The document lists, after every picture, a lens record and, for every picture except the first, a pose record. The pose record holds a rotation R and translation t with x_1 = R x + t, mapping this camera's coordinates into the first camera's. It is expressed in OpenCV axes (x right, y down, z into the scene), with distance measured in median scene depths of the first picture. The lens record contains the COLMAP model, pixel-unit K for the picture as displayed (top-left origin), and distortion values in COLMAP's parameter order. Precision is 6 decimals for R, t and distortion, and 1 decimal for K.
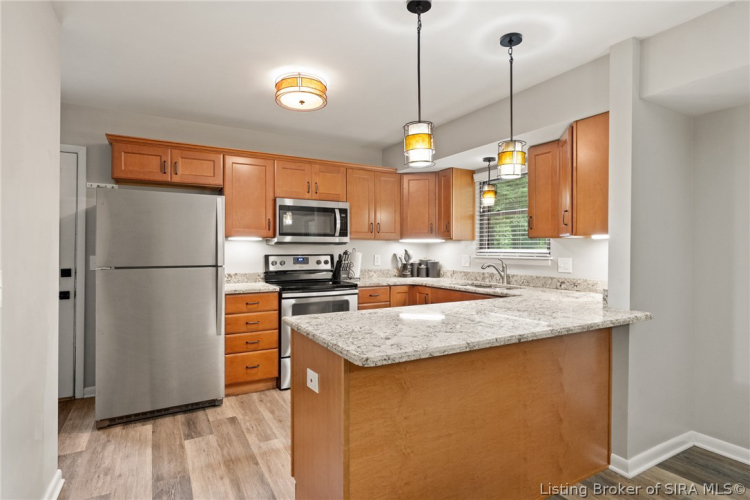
lens RADIAL K [[390.3, 0, 373.6], [0, 390.3, 246.7], [0, 0, 1]] dist [-0.003521, -0.000548]
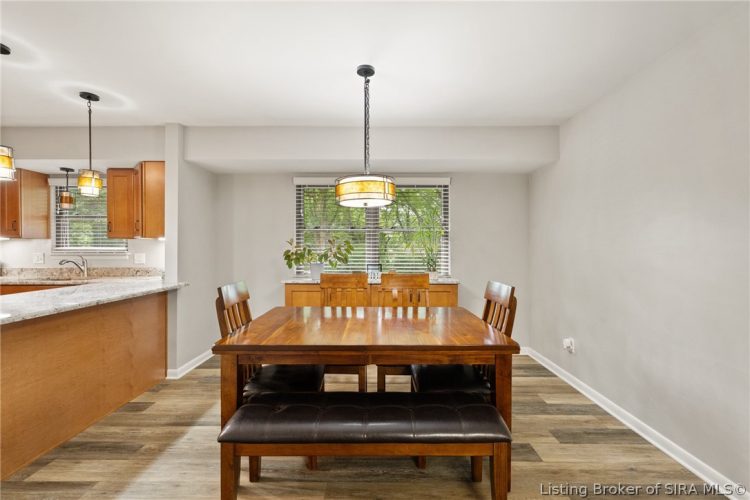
lens RADIAL K [[328.0, 0, 376.9], [0, 328.0, 250.7], [0, 0, 1]] dist [-0.003935, -0.000679]
pose [[0.493847, -0.012463, 0.869459, -0.106035], [-0.003300, 0.999863, 0.016206, -0.002166], [-0.869543, -0.010873, 0.493738, -0.311691]]
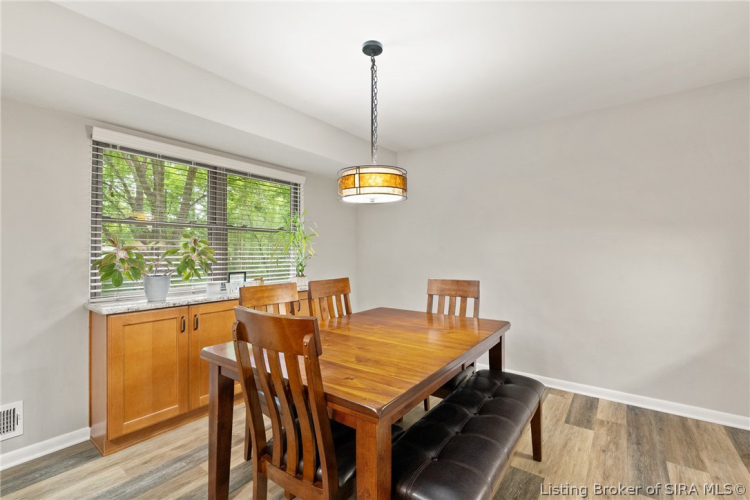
lens RADIAL K [[335.8, 0, 376.3], [0, 335.8, 249.6], [0, 0, 1]] dist [-0.011669, 0.000113]
pose [[-0.409327, 0.002724, 0.912384, -0.079616], [-0.007356, 0.999953, -0.006286, 0.005696], [-0.912358, -0.009285, -0.409287, 0.262177]]
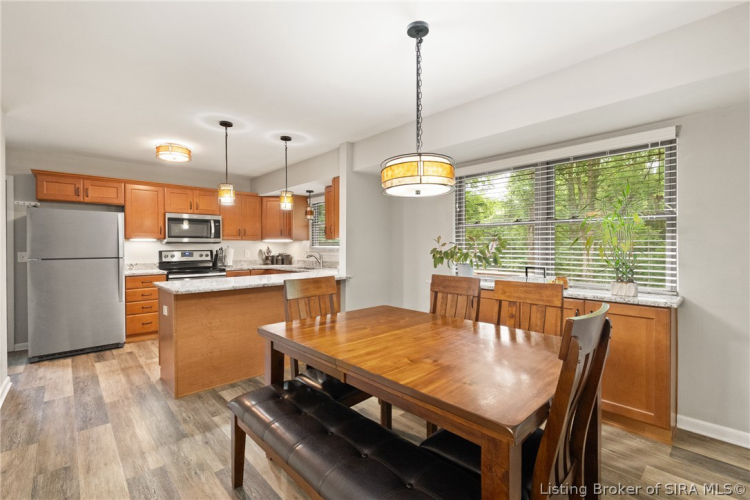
lens RADIAL K [[331.3, 0, 374.8], [0, 331.3, 248.1], [0, 0, 1]] dist [-0.008229, 0.000522]
pose [[0.971348, -0.007517, 0.237542, 0.255533], [0.005033, 0.999926, 0.011060, 0.001188], [-0.237607, -0.009547, 0.971314, -0.475817]]
